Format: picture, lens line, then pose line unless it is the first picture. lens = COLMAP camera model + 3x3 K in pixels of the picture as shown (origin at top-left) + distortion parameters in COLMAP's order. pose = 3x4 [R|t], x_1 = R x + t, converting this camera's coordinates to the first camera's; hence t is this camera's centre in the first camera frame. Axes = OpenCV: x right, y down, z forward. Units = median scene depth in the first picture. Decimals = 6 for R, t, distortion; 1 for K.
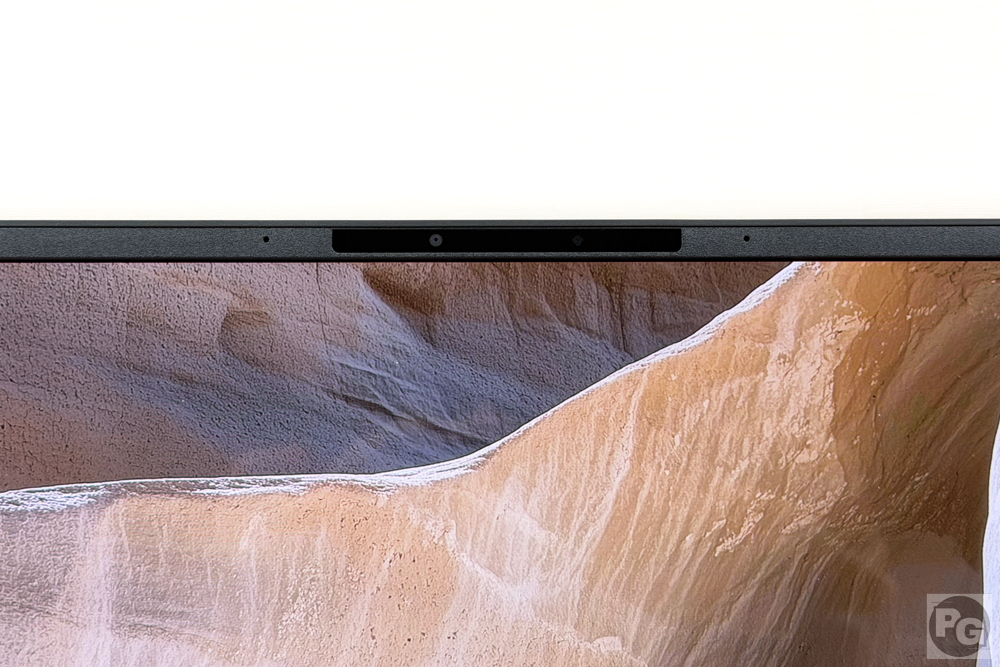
lens RADIAL K [[1376.7, 0, 501.1], [0, 1376.7, 334.5], [0, 0, 1]] dist [-0.026286, 0.000000]
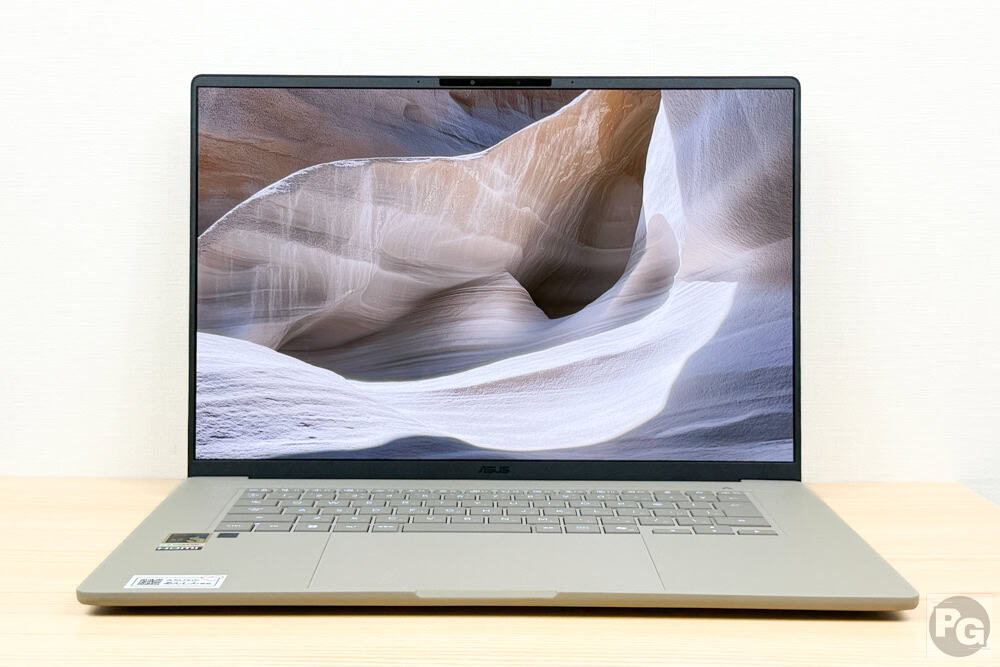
lens RADIAL K [[1536.3, 0, 498.0], [0, 1536.3, 332.0], [0, 0, 1]] dist [-0.049351, 0.000000]
pose [[0.999958, 0.005696, -0.007215, 0.039352], [-0.005051, 0.996244, 0.086443, 0.197329], [0.007680, -0.086403, 0.996231, -2.549248]]
